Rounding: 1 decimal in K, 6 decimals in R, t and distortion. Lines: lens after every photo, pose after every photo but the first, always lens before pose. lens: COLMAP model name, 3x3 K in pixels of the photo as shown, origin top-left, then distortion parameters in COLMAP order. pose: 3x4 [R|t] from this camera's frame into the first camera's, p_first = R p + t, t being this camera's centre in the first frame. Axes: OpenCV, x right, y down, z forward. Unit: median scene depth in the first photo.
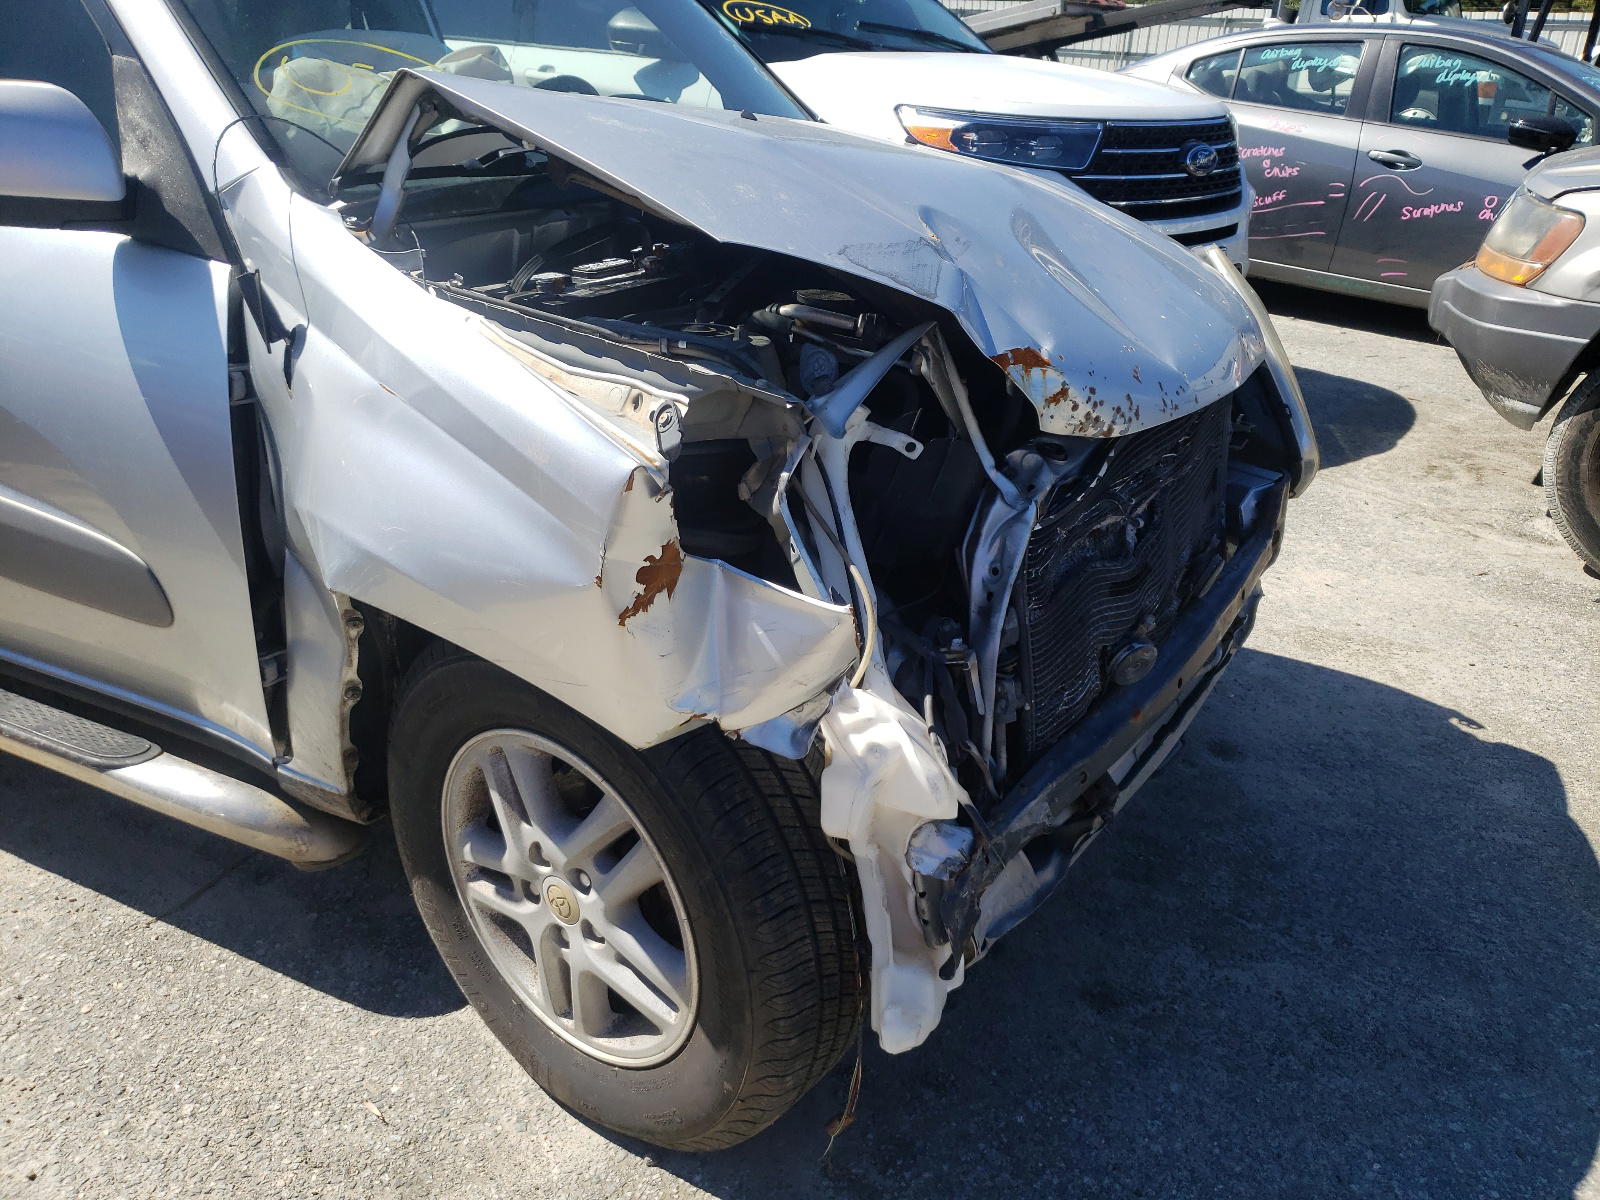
lens RADIAL K [[1235.0, 0, 800.0], [0, 1235.0, 600.0], [0, 0, 1]] dist [0.008622, 0.009182]
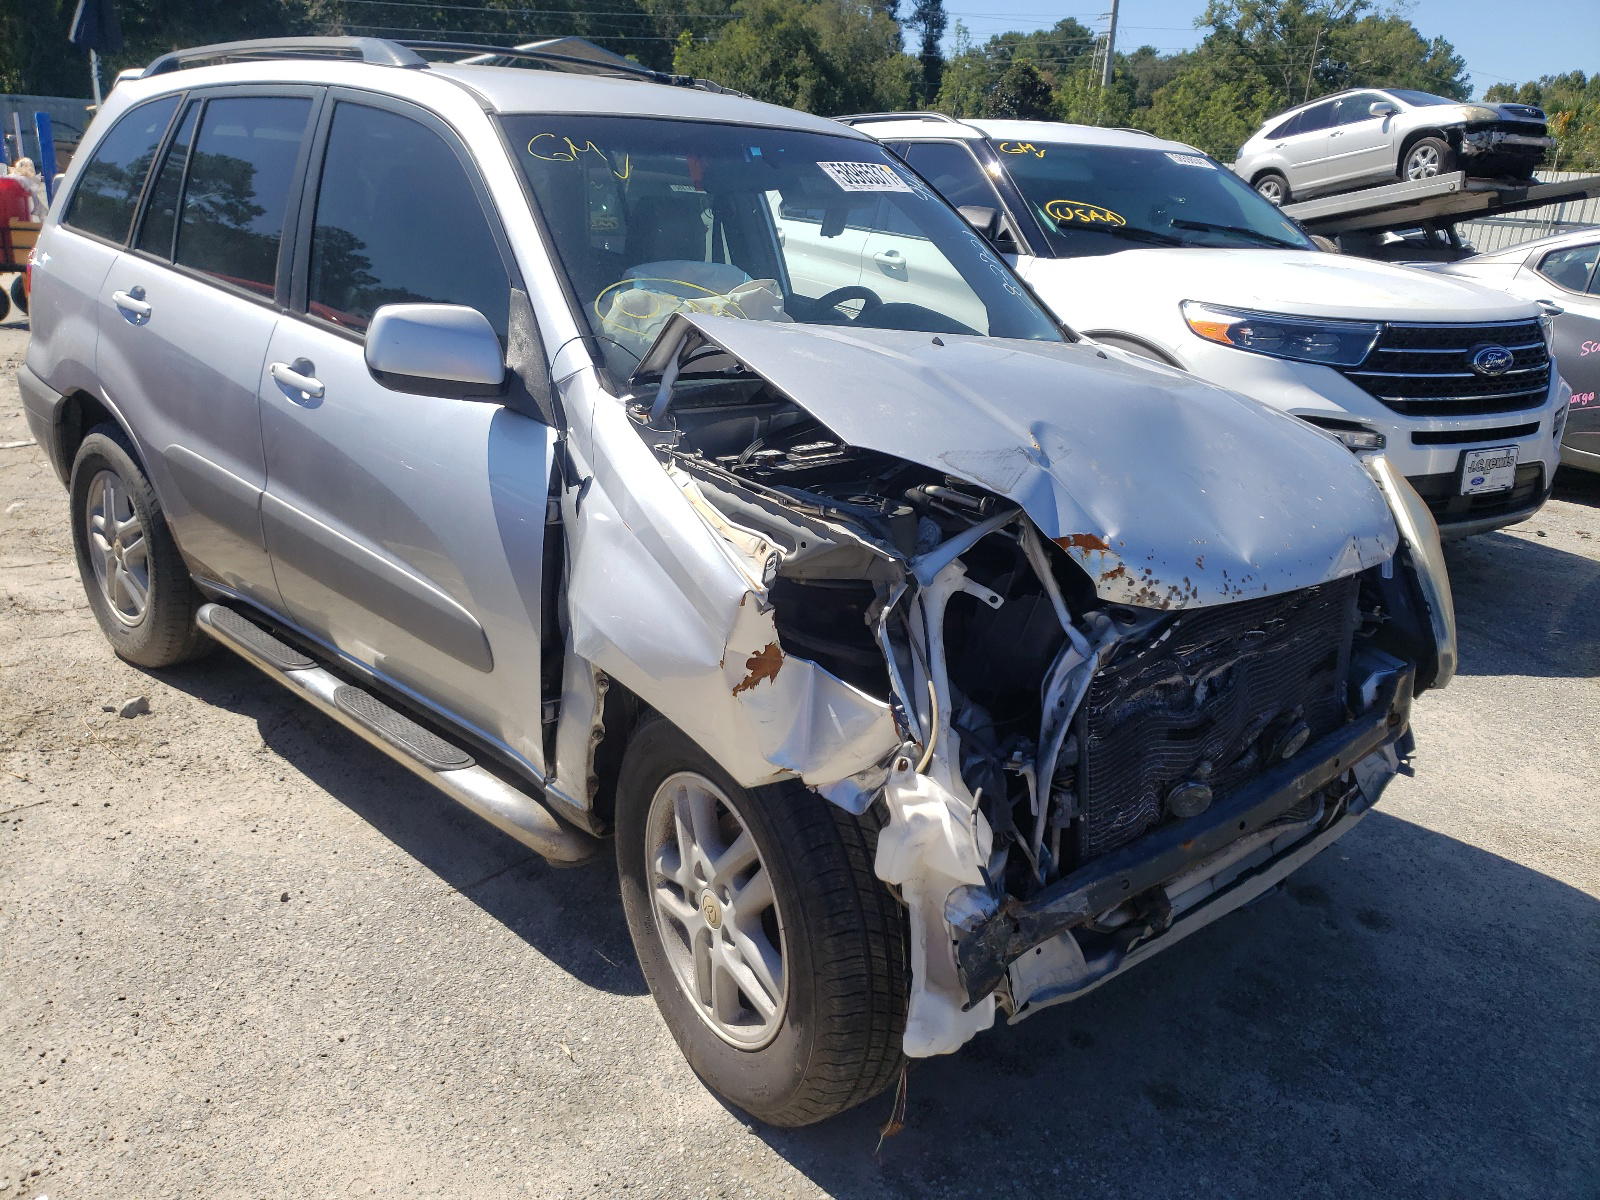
lens RADIAL K [[1235.0, 0, 800.0], [0, 1235.0, 600.0], [0, 0, 1]] dist [0.008622, 0.009182]
pose [[0.952733, 0.104952, -0.285107, 0.248072], [-0.135287, 0.986817, -0.088823, 0.019895], [0.272026, 0.123196, 0.954371, -0.291885]]
